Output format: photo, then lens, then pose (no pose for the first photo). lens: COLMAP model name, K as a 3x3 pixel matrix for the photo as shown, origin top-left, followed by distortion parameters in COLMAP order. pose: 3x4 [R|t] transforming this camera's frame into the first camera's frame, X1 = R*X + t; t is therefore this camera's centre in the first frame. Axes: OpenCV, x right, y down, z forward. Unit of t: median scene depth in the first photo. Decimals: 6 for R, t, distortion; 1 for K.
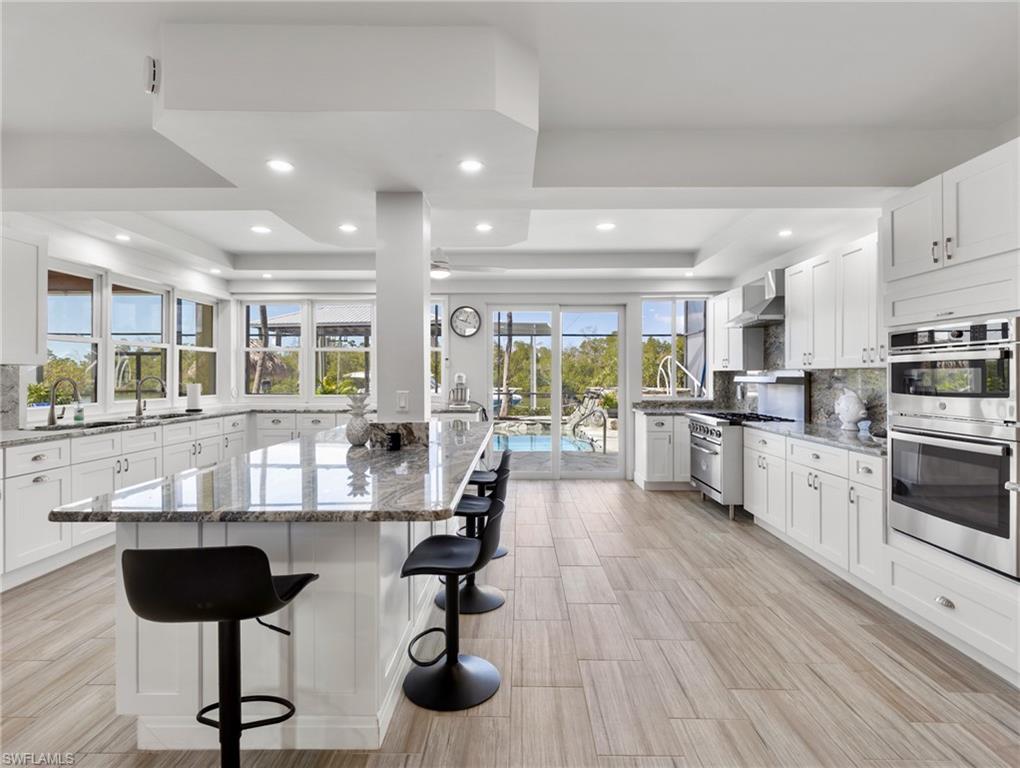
lens RADIAL K [[527.2, 0, 508.0], [0, 527.2, 377.3], [0, 0, 1]] dist [0.003284, 0.000465]
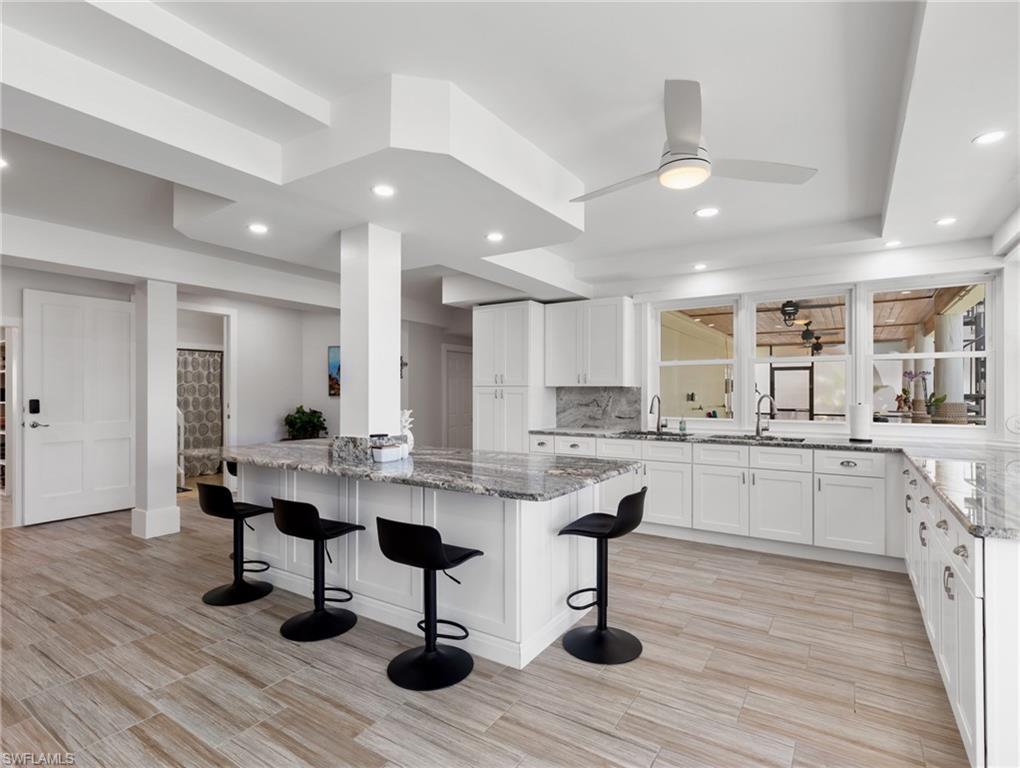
lens RADIAL K [[517.7, 0, 512.5], [0, 517.7, 384.6], [0, 0, 1]] dist [0.005920, 0.000108]
pose [[-0.528862, -0.009183, -0.848658, 0.356150], [-0.005742, 0.999957, -0.007242, -0.011793], [0.848688, 0.001043, -0.528892, 1.159513]]
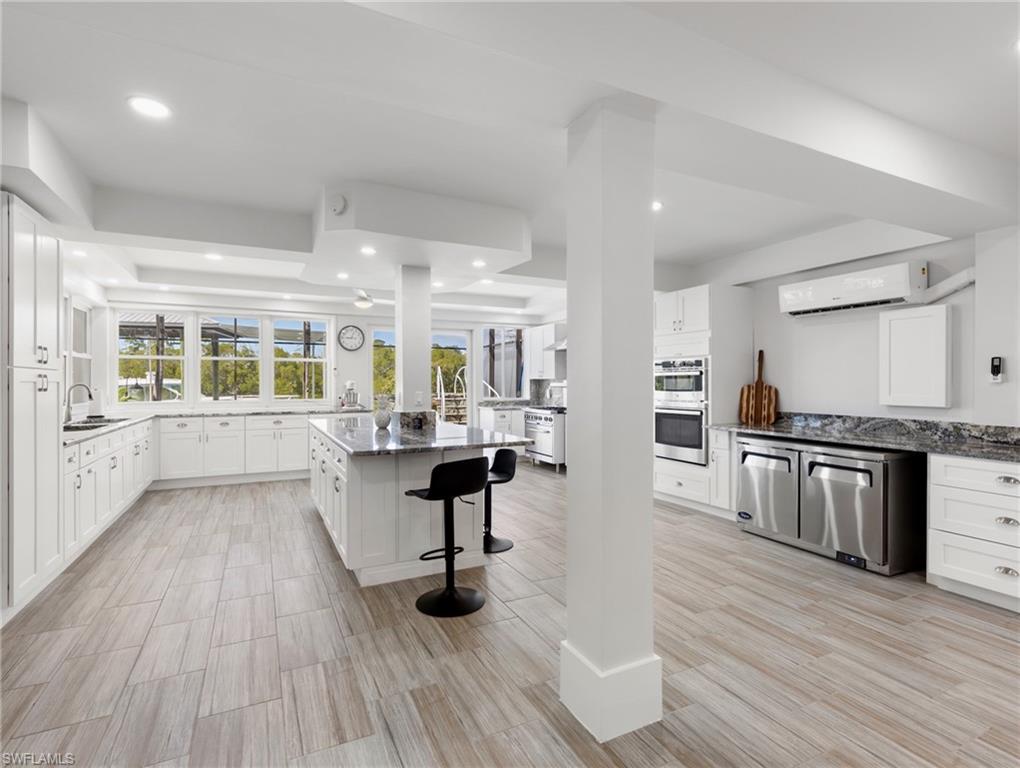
lens RADIAL K [[517.7, 0, 512.5], [0, 517.7, 384.6], [0, 0, 1]] dist [0.005920, 0.000108]
pose [[0.886545, -0.002512, 0.462636, -0.409191], [0.002664, 0.999996, 0.000325, 0.002614], [-0.462636, 0.000944, 0.886548, -0.312183]]
